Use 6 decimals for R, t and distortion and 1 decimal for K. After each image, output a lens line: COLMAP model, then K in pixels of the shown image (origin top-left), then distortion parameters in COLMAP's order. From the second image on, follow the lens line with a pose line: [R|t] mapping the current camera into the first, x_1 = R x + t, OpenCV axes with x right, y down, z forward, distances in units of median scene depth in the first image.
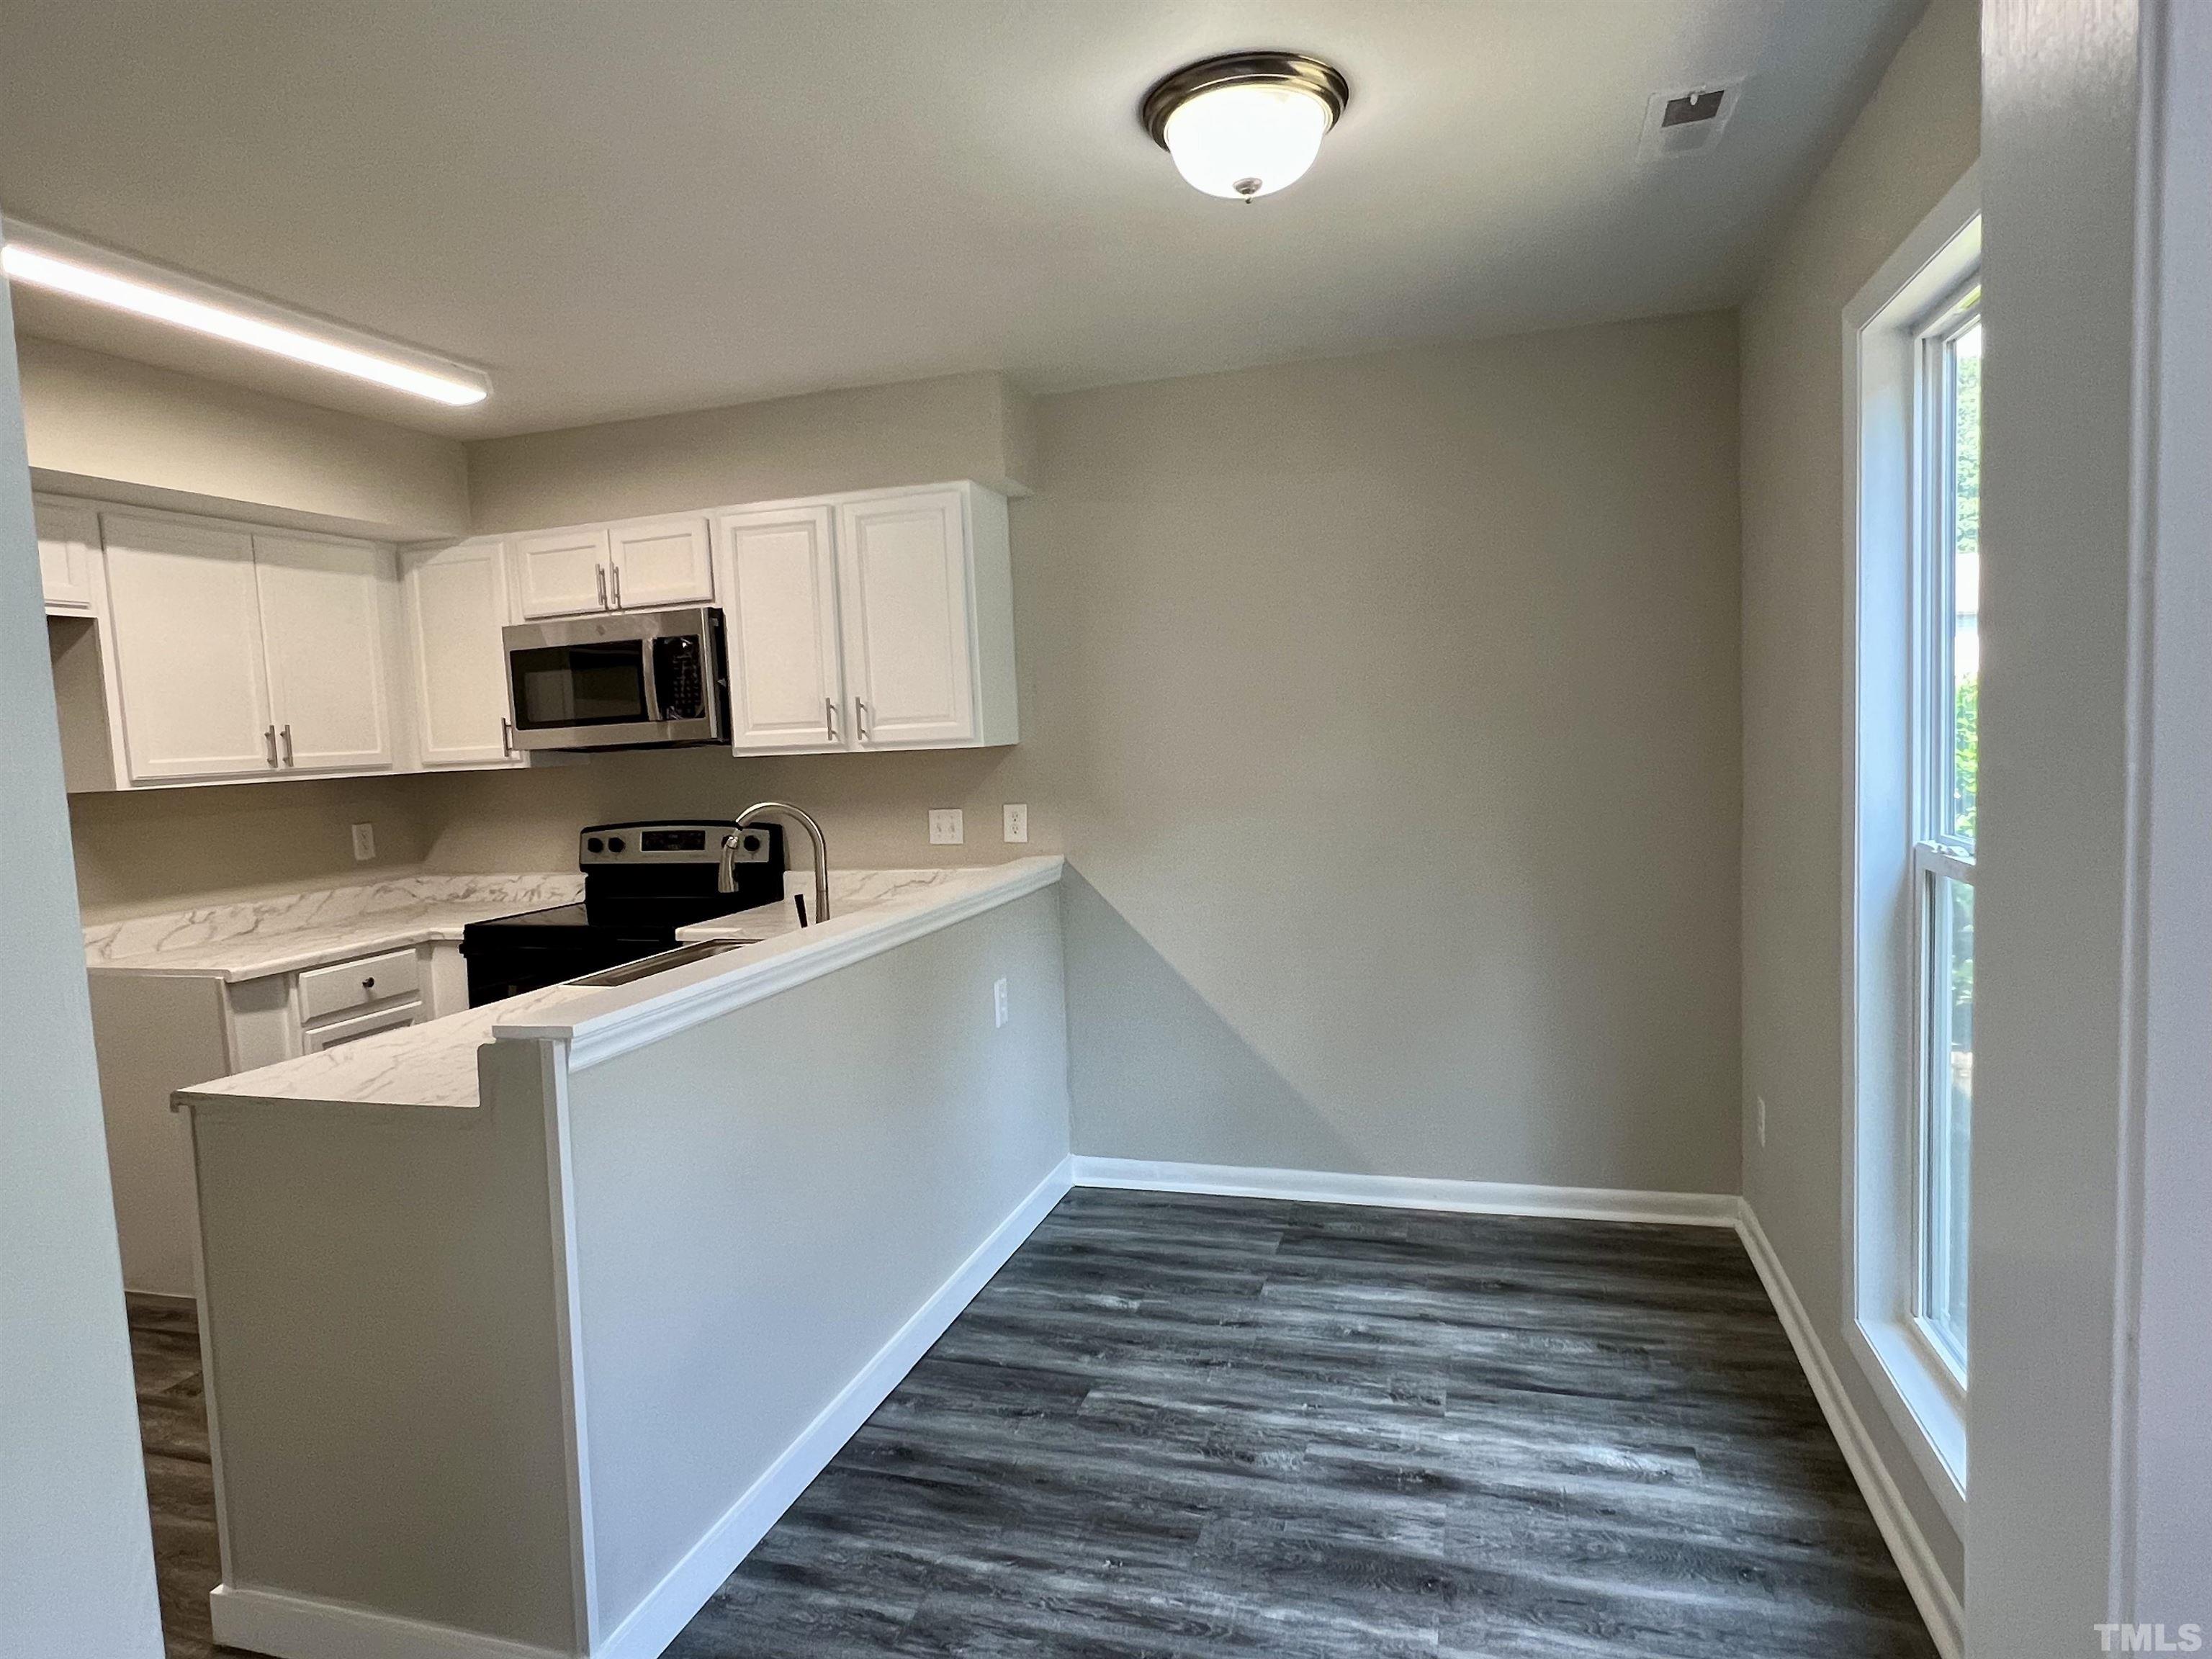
lens RADIAL K [[1281.1, 0, 1108.1], [0, 1281.1, 829.4], [0, 0, 1]] dist [-0.004054, -0.000557]
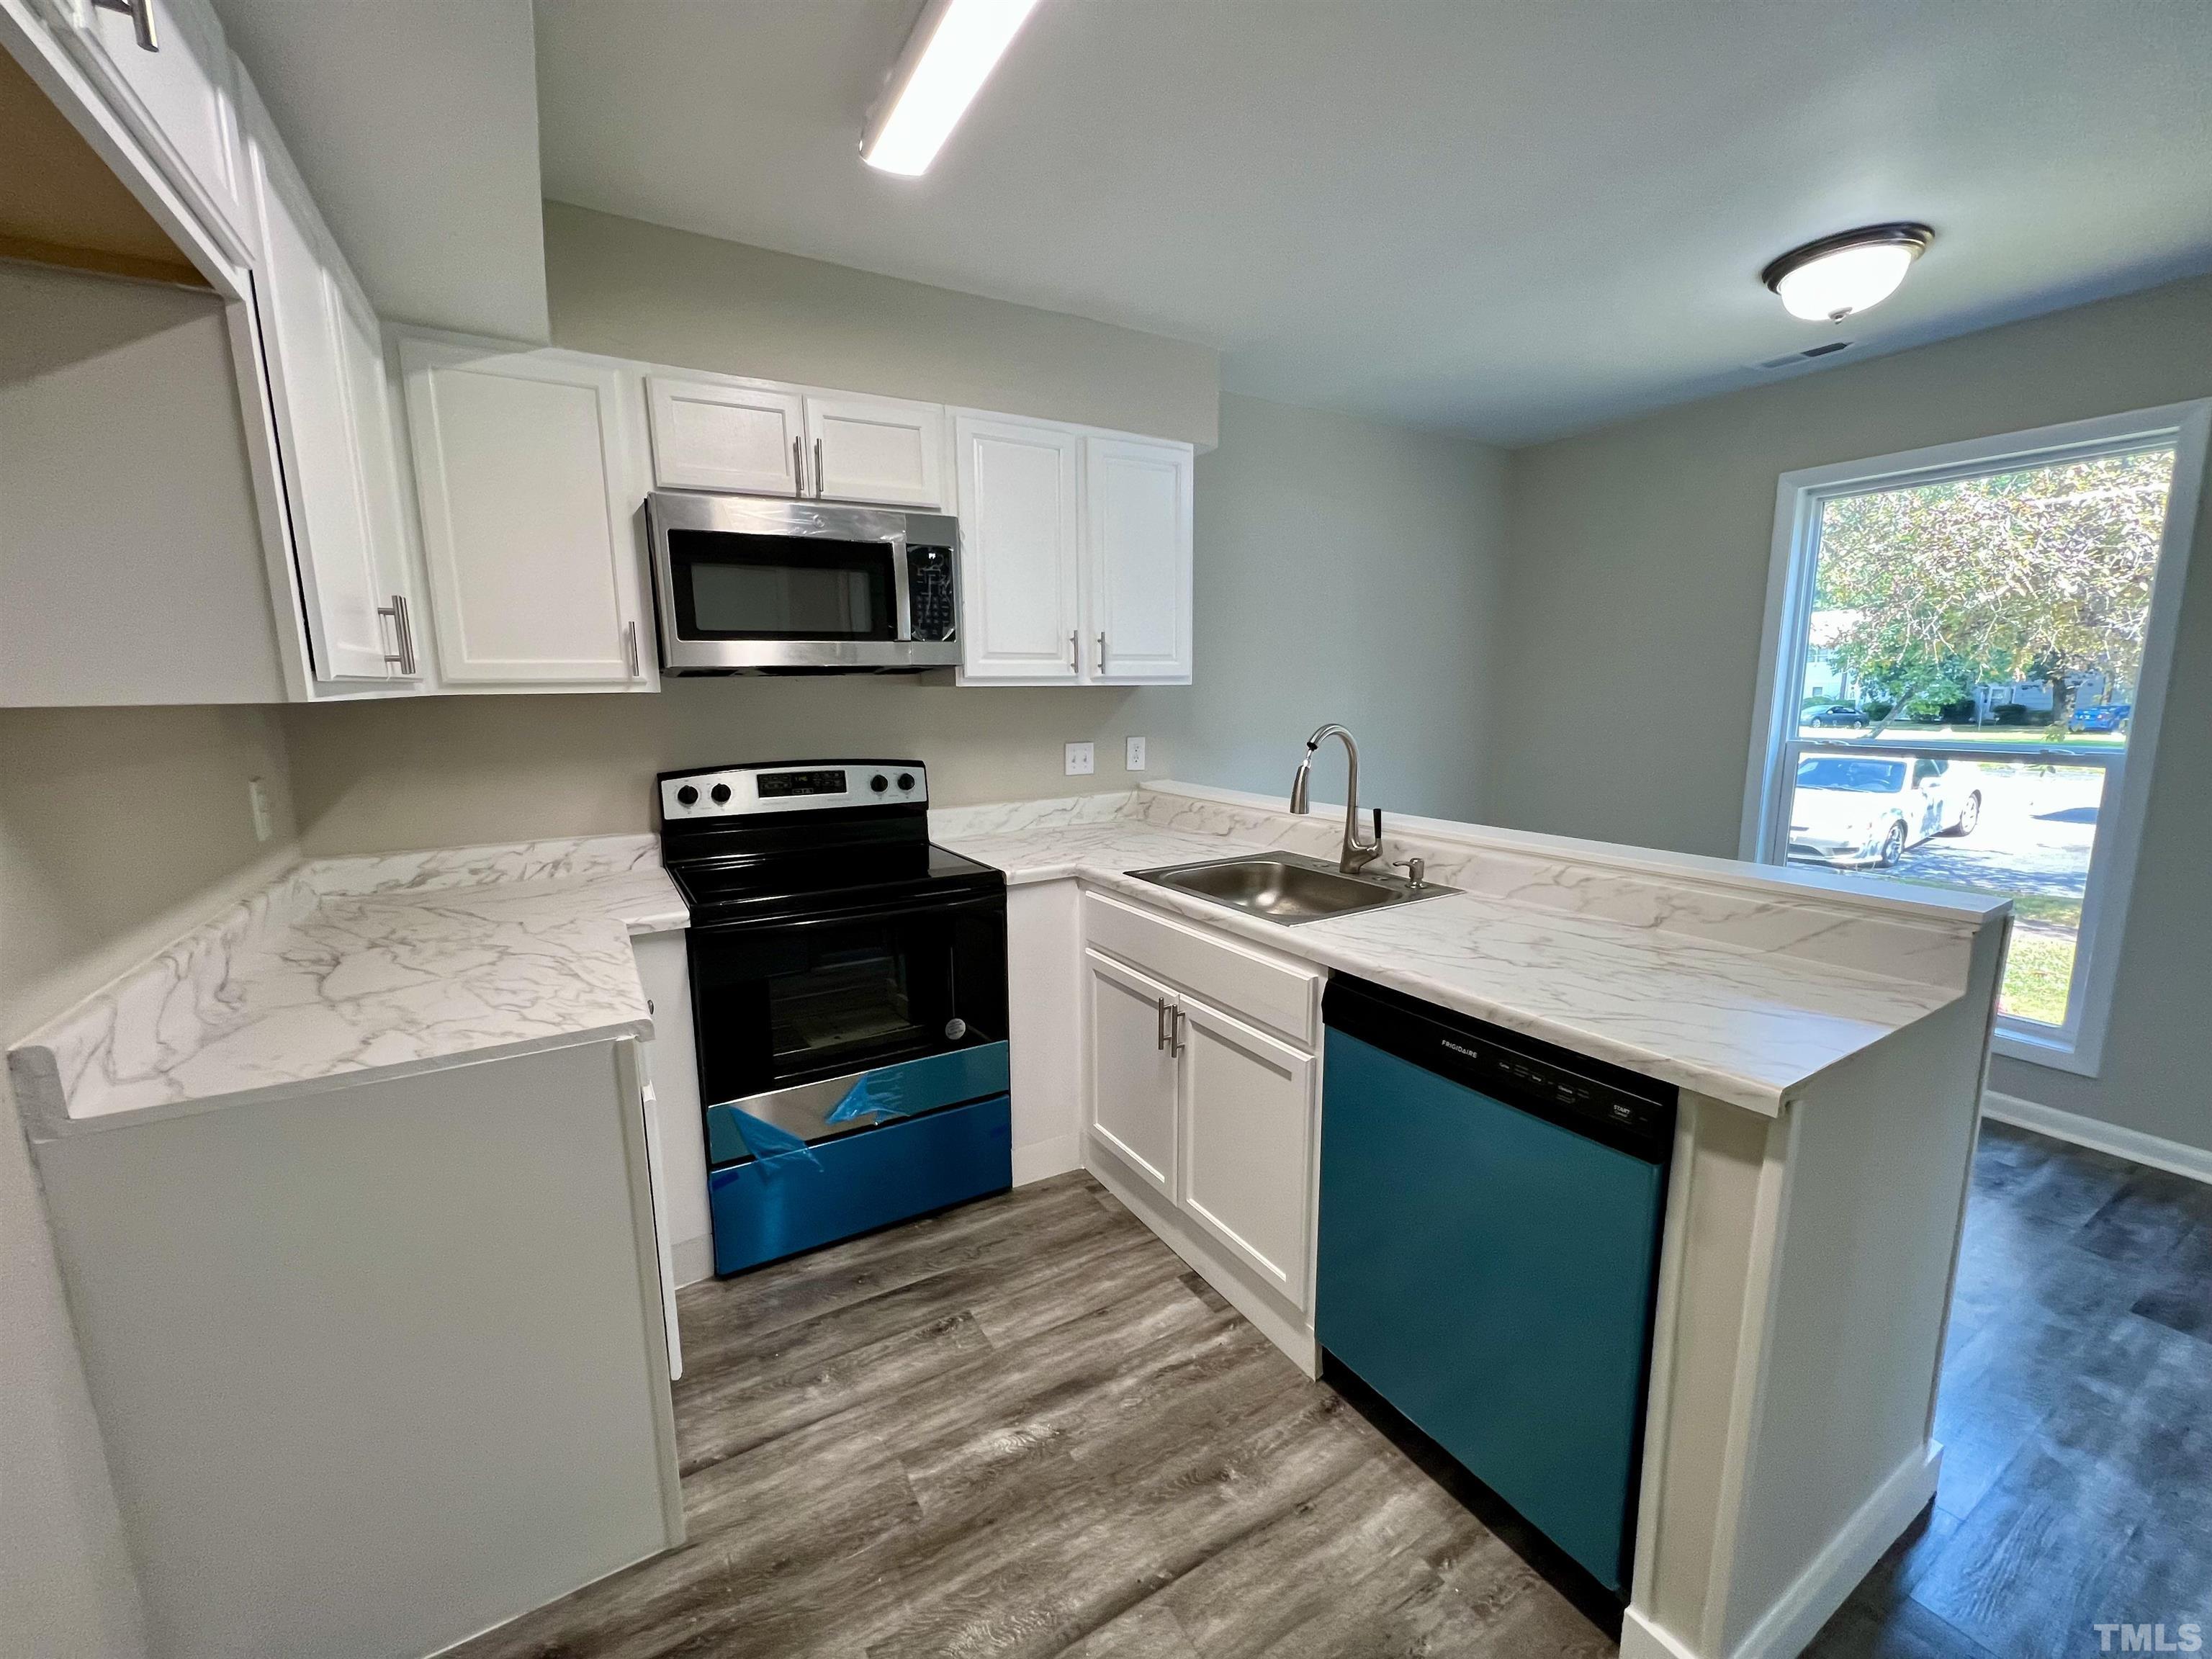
lens RADIAL K [[890.5, 0, 1116.7], [0, 890.5, 831.3], [0, 0, 1]] dist [-0.001455, 0.000061]
pose [[0.673917, -0.081299, 0.734320, -0.675345], [0.037147, 0.996399, 0.076223, 0.002978], [-0.737873, -0.024090, 0.674510, 0.460936]]
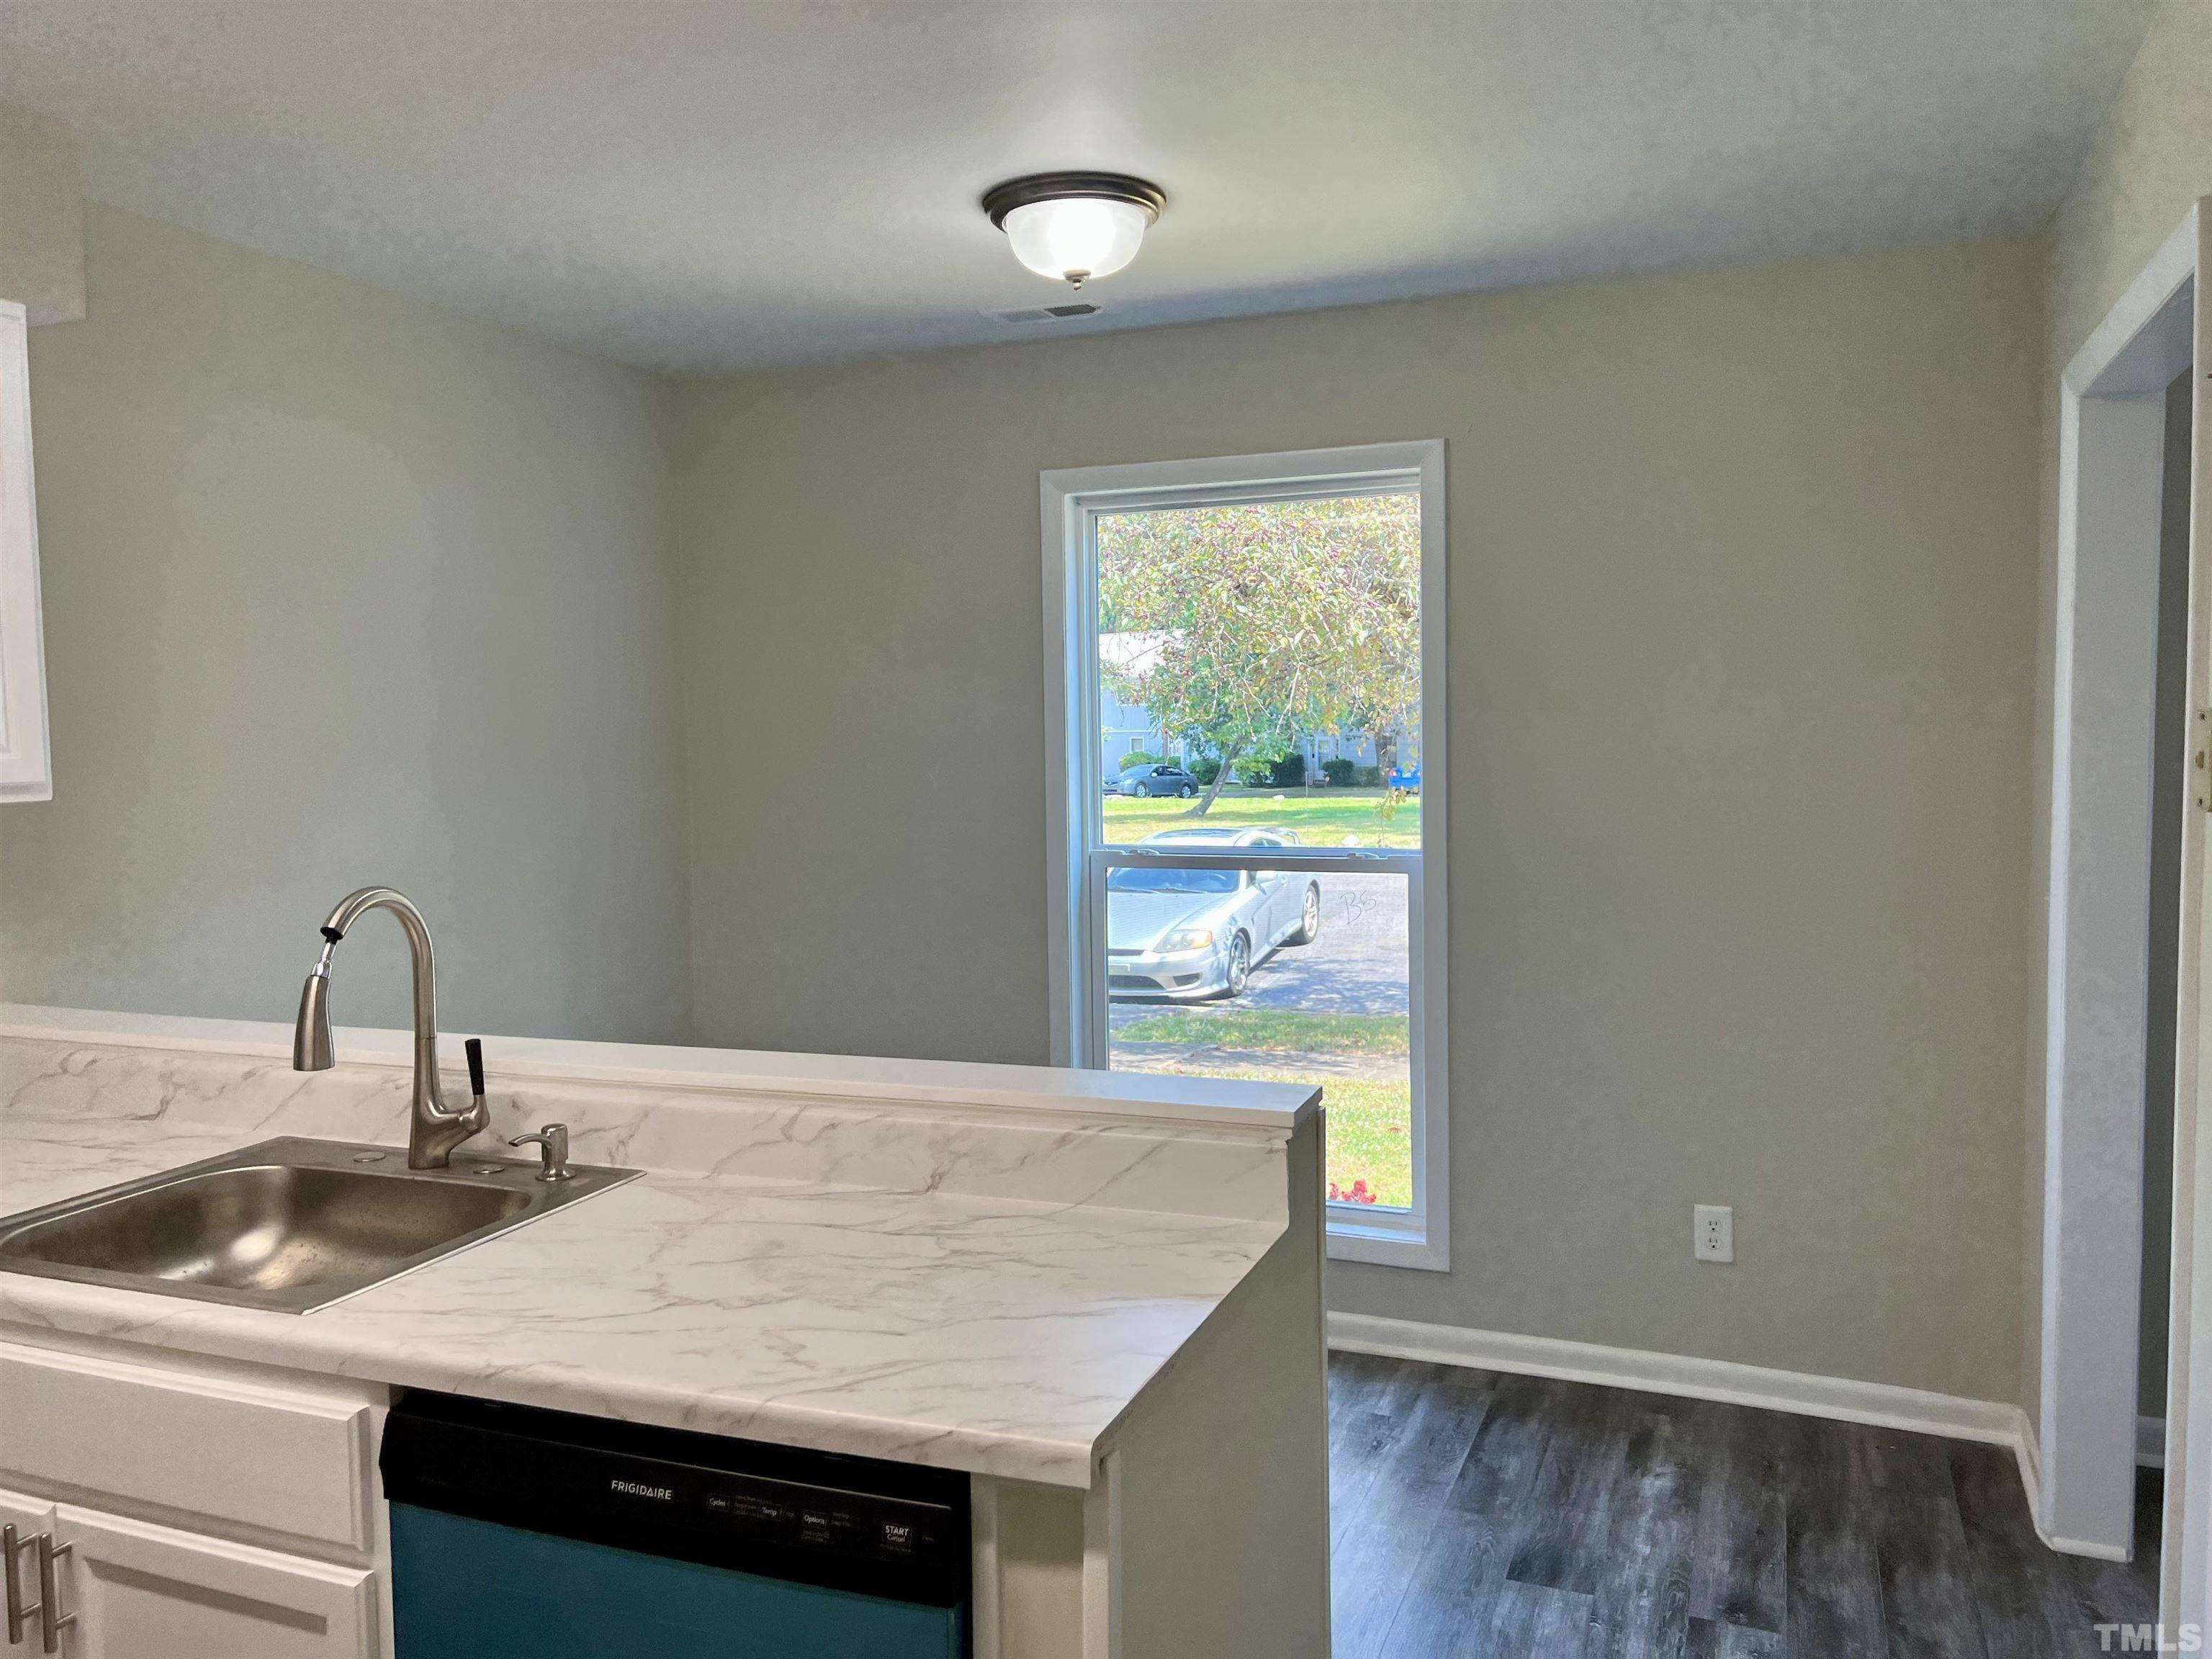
lens RADIAL K [[1647.9, 0, 1106.6], [0, 1647.9, 819.9], [0, 0, 1]] dist [0.045611, -0.044047]
pose [[0.098331, -0.014860, 0.995043, -0.688102], [0.094352, 0.995523, 0.005544, -0.023167], [-0.990671, 0.093339, 0.099293, 0.441195]]
